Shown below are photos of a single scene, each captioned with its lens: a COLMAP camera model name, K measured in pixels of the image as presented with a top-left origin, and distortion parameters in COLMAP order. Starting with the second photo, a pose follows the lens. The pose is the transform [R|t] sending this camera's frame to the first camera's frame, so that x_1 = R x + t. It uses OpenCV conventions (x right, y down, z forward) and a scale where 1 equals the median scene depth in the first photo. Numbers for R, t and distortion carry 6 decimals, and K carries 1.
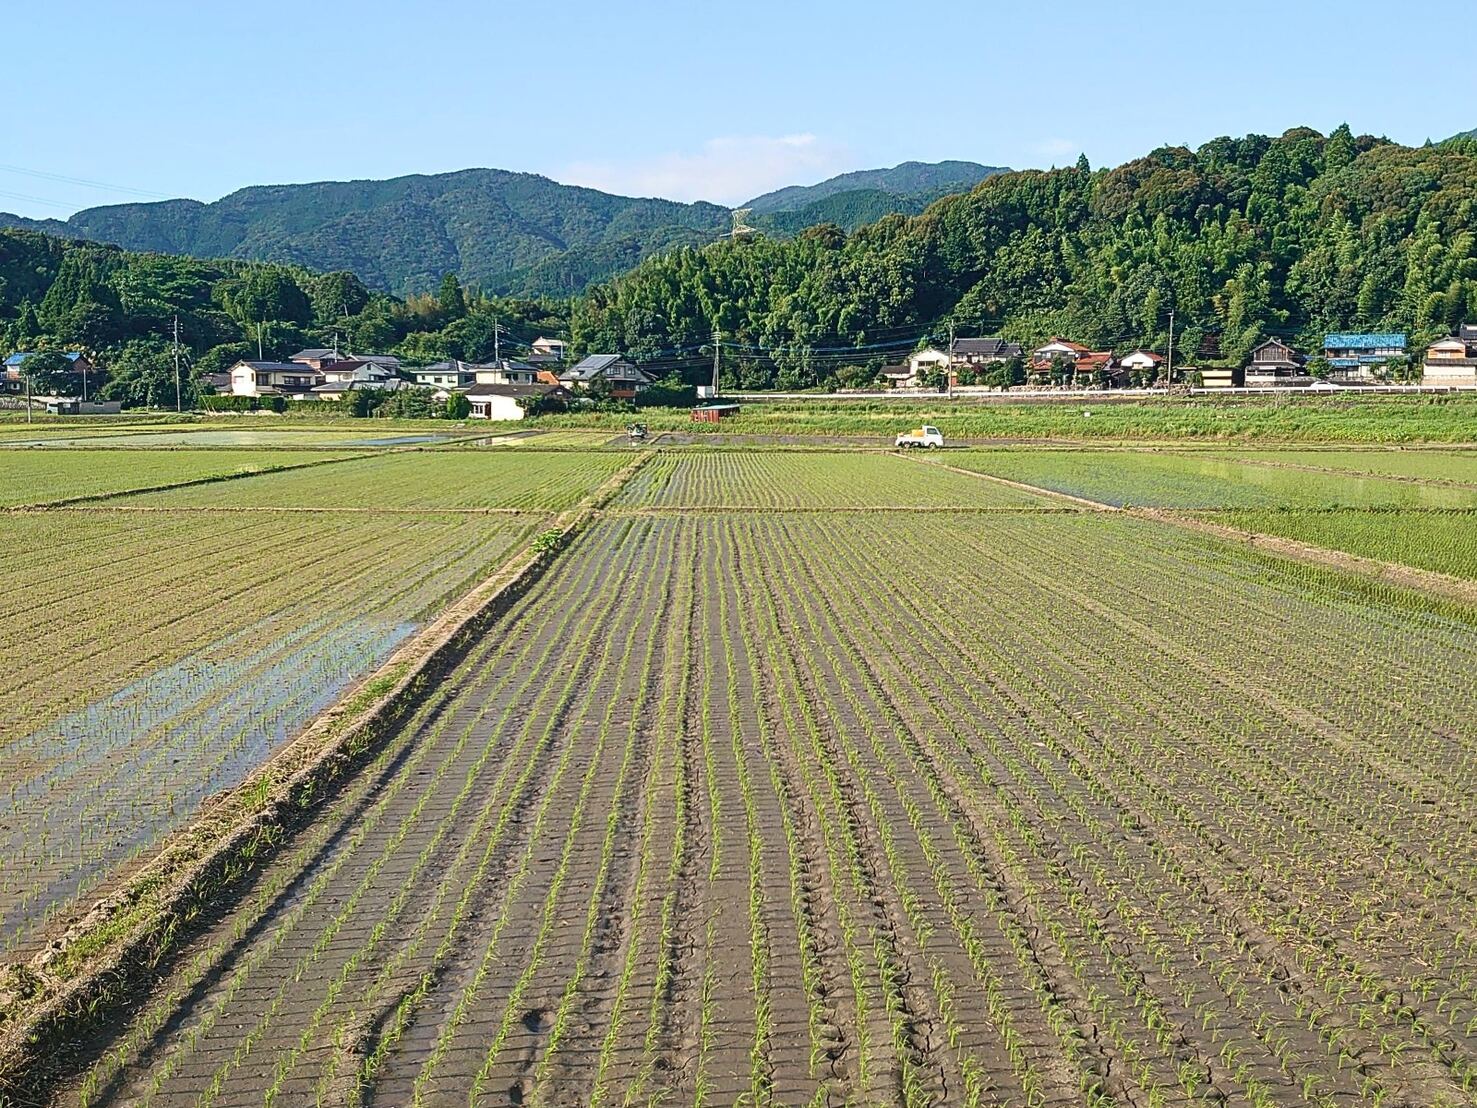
lens RADIAL K [[1573.3, 0, 738.5], [0, 1573.3, 554.0], [0, 0, 1]] dist [0.138927, -0.462283]
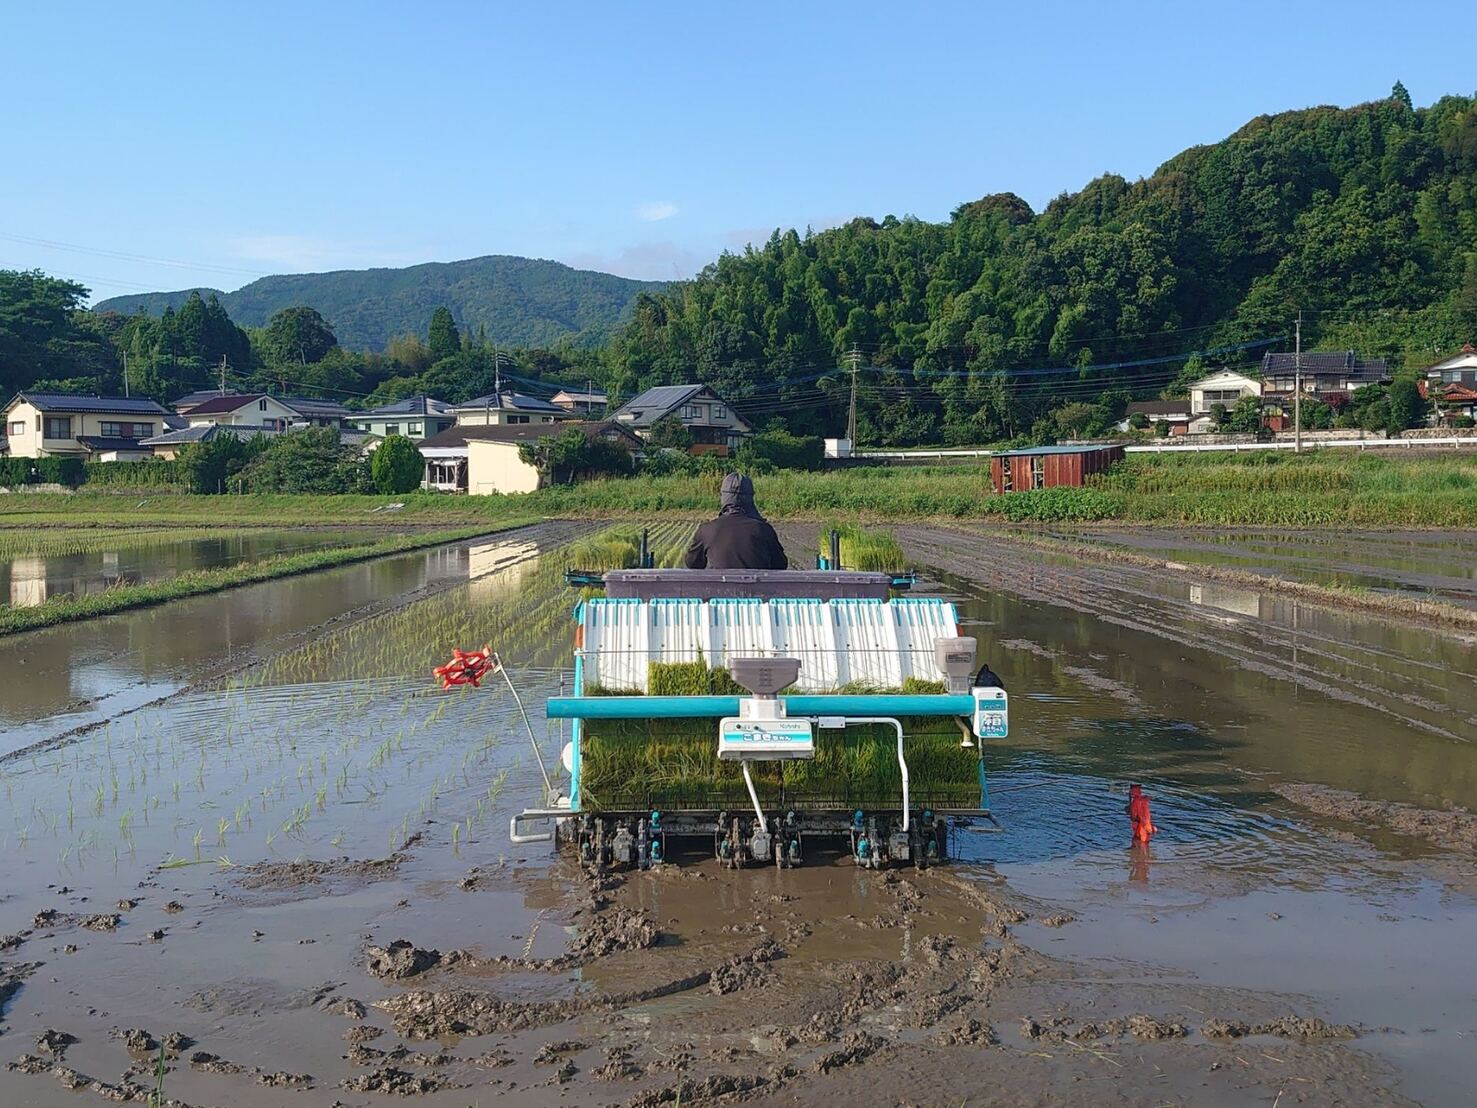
lens RADIAL K [[1544.5, 0, 717.3], [0, 1544.5, 506.8], [0, 0, 1]] dist [0.122019, -0.392750]
pose [[0.999767, -0.009267, -0.019472, -0.054782], [0.007681, 0.996765, -0.080005, -0.032602], [0.020150, 0.079837, 0.996604, 0.402620]]
